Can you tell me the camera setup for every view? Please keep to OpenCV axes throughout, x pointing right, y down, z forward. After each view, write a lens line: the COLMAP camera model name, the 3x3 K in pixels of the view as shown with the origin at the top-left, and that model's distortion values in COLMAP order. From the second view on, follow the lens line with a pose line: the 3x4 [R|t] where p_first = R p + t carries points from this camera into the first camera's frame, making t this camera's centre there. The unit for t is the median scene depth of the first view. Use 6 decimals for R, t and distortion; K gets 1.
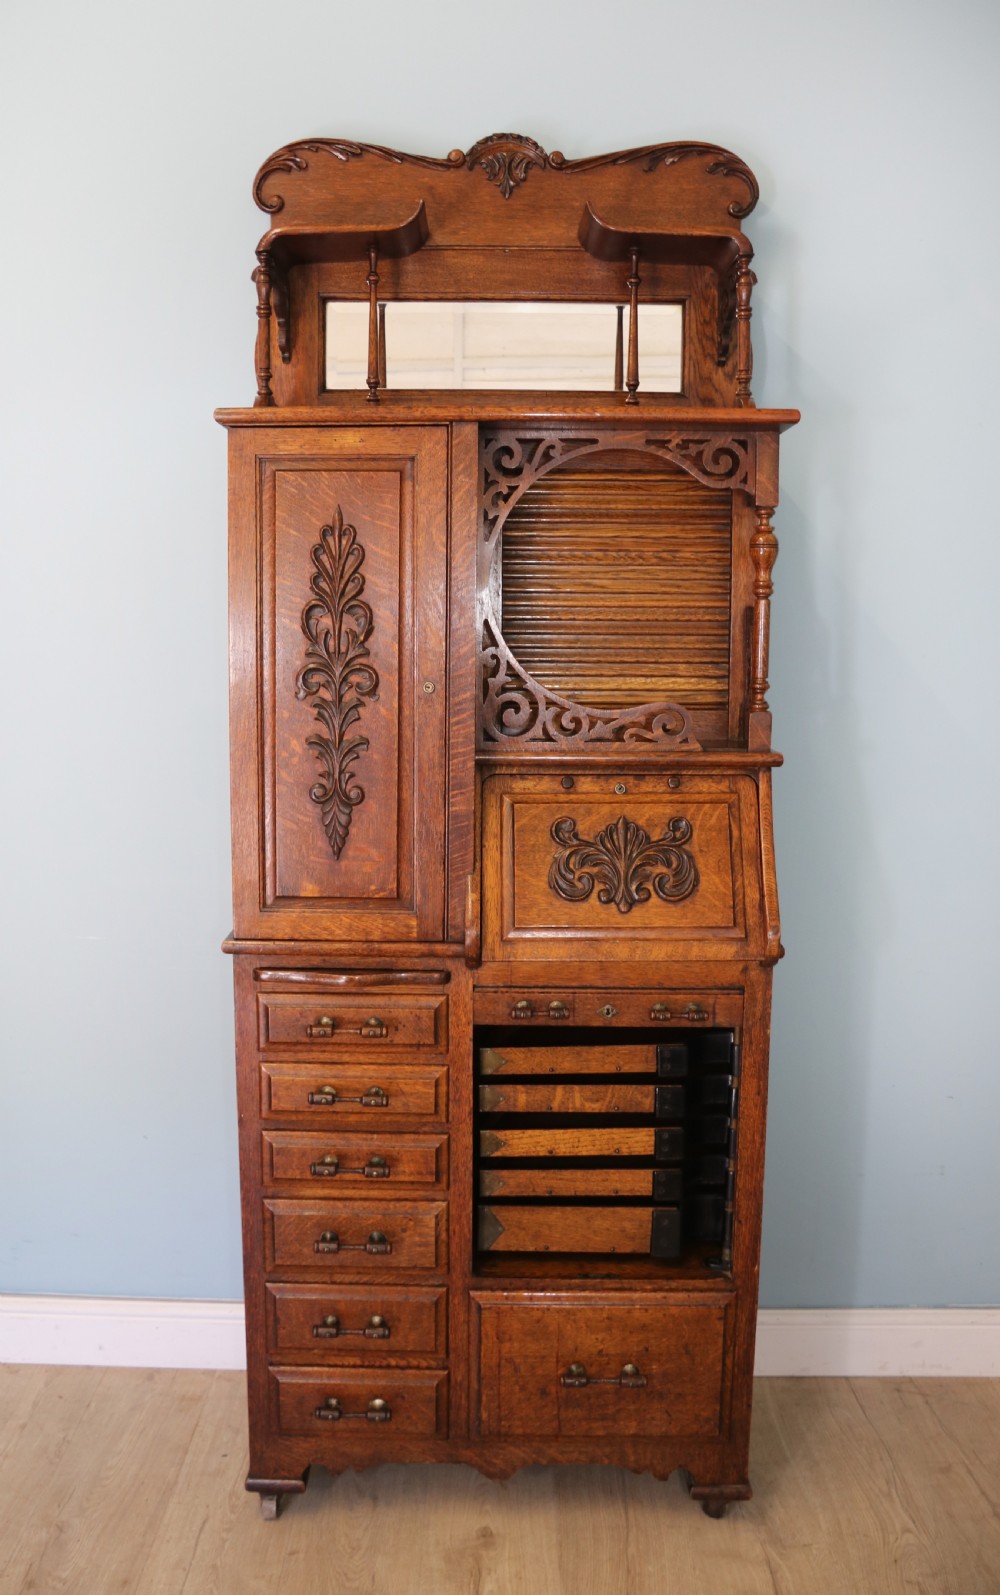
lens RADIAL K [[1296.1, 0, 440.9], [0, 1296.1, 774.8], [0, 0, 1]] dist [-0.168940, 0.136251]
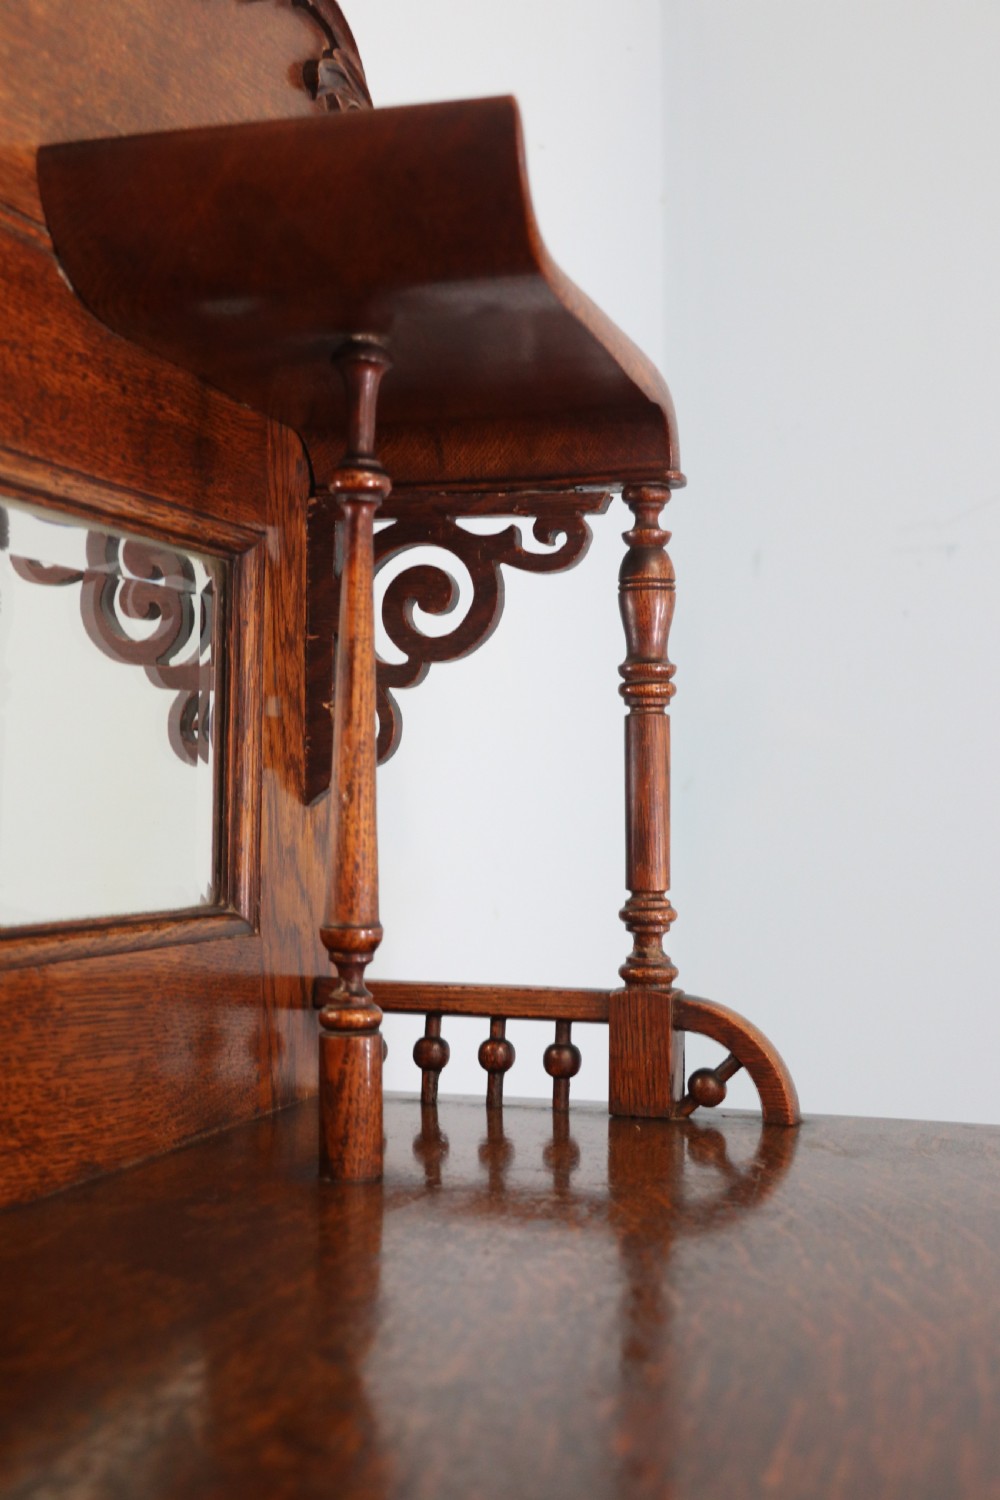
lens RADIAL K [[1842.3, 0, 461.2], [0, 1842.3, 750.7], [0, 0, 1]] dist [0.005044, 0.009855]
pose [[0.303527, 0.019088, 0.952632, -0.161842], [0.112144, 0.992135, -0.055611, -0.342589], [-0.946200, 0.123711, 0.298999, 0.943884]]
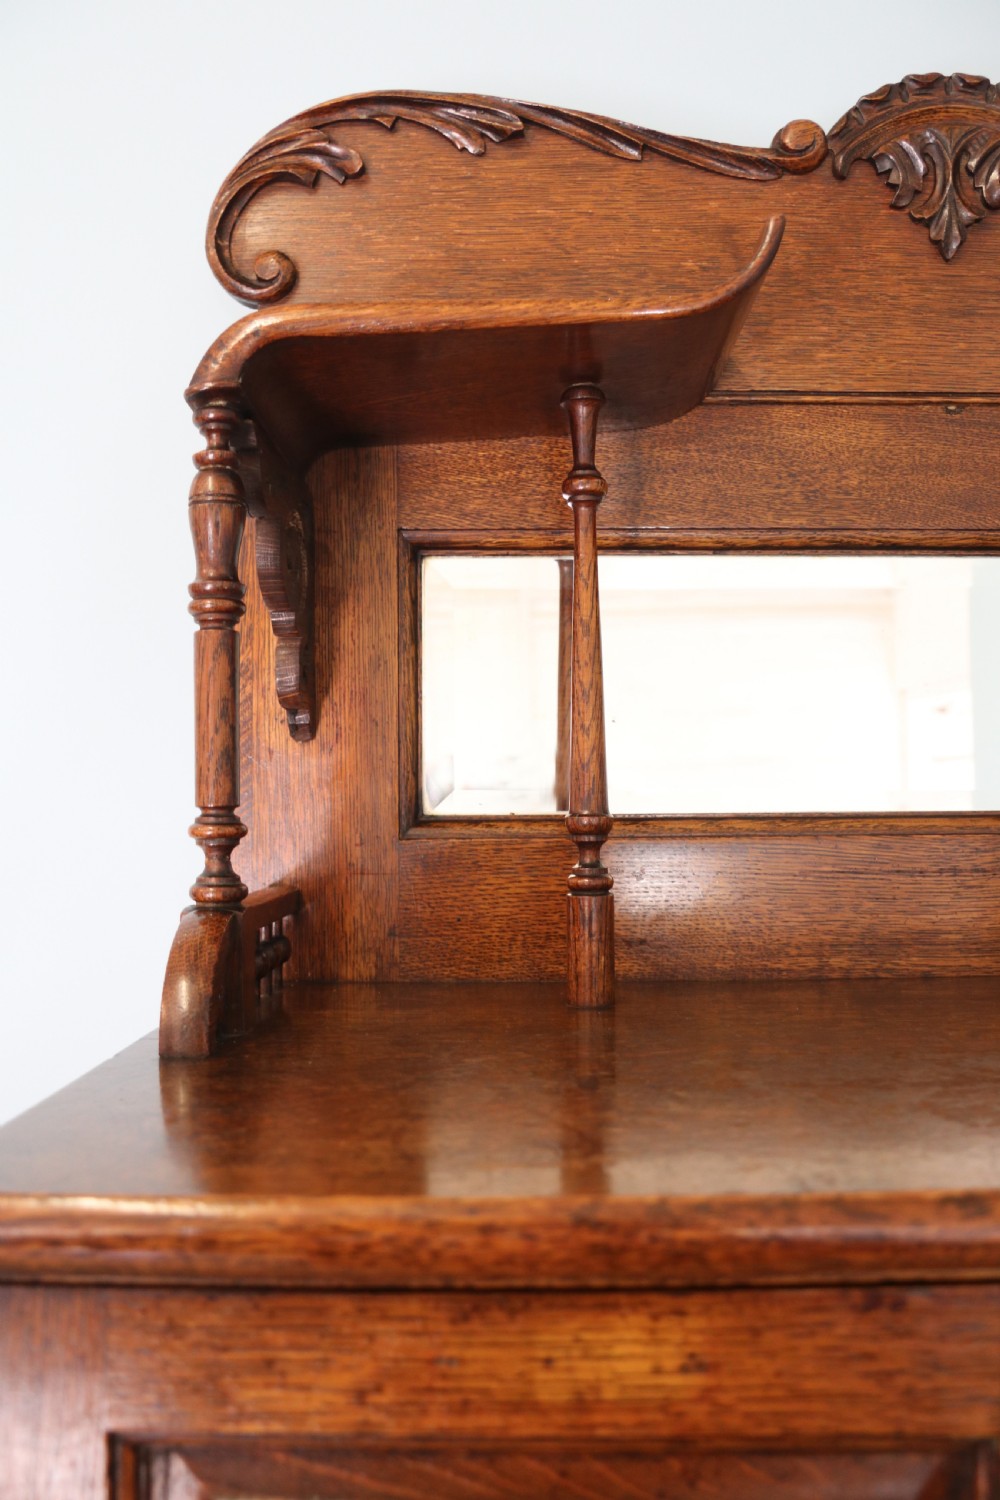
lens RADIAL K [[1289.6, 0, 488.3], [0, 1289.6, 751.7], [0, 0, 1]] dist [-0.147469, 0.155514]
pose [[0.999906, -0.011916, 0.006714, -0.084500], [0.012905, 0.984582, -0.174449, -0.292751], [-0.004532, 0.174519, 0.984643, 0.751408]]
